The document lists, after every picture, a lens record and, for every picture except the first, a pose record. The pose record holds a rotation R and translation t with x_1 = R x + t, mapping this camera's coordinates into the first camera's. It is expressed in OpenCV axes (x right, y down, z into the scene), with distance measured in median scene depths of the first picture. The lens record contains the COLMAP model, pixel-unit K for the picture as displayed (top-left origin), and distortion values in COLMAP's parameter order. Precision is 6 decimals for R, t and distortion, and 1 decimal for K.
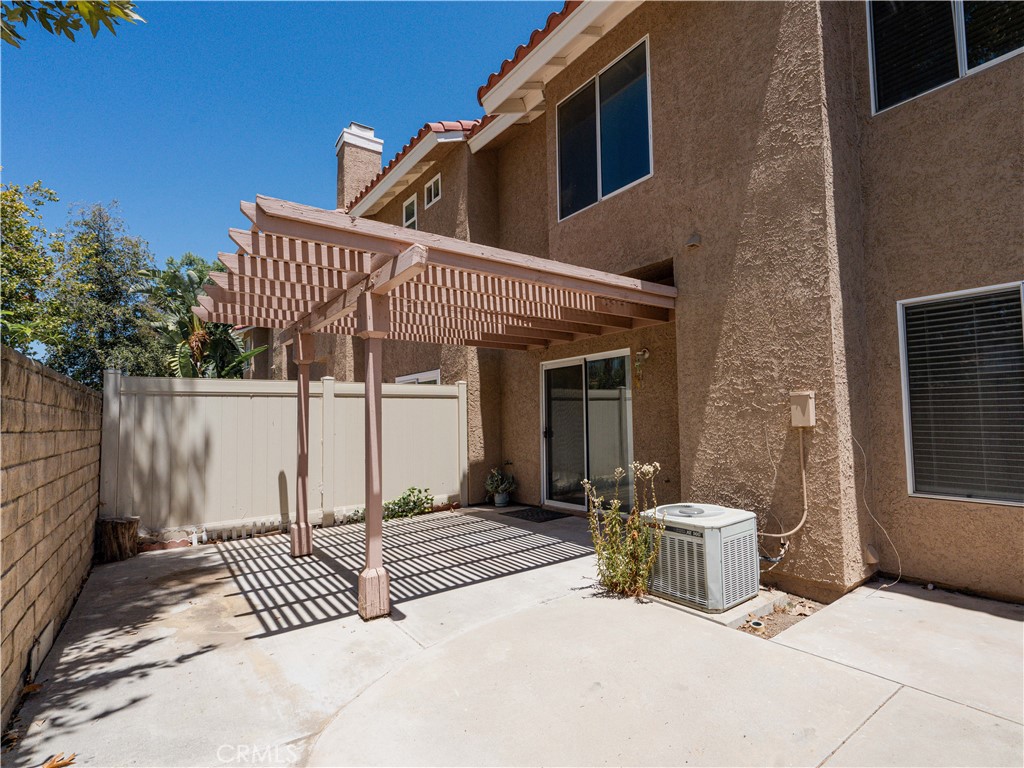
lens RADIAL K [[476.9, 0, 512.9], [0, 476.9, 389.1], [0, 0, 1]] dist [0.000264, 0.000021]
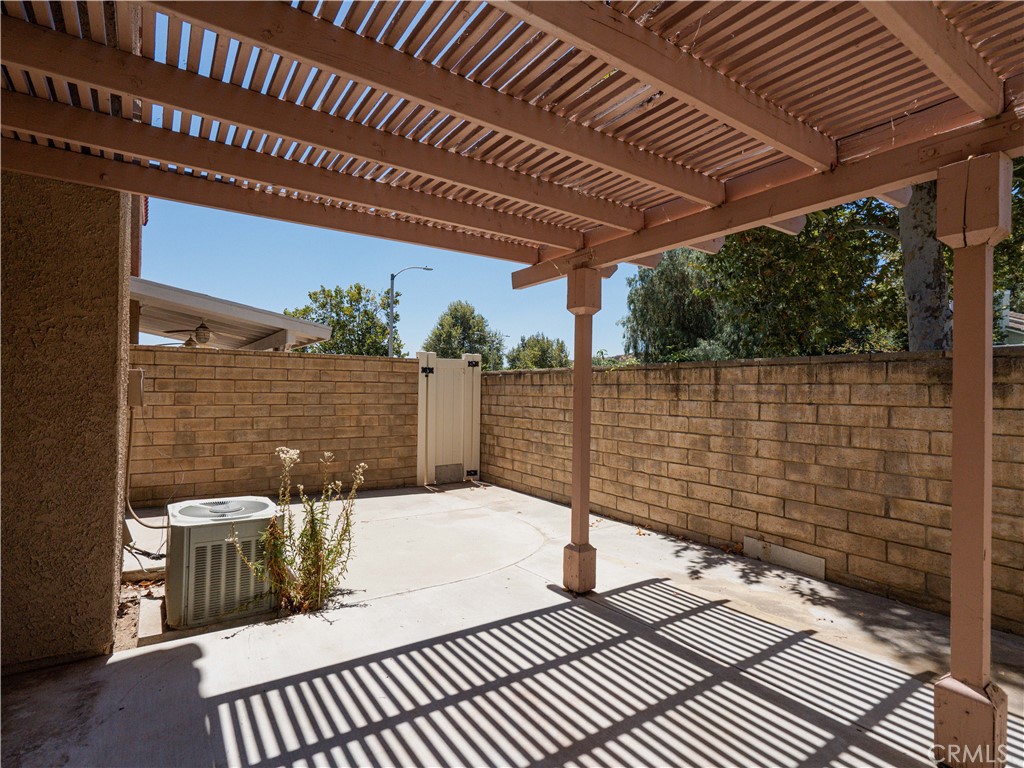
lens RADIAL K [[477.9, 0, 511.6], [0, 477.9, 386.3], [0, 0, 1]] dist [-0.000296, -0.000019]
pose [[-0.999494, 0.005903, -0.031252, -0.107530], [0.007977, 0.997744, -0.066665, 0.099350], [0.030788, -0.066881, -0.997286, 1.893359]]
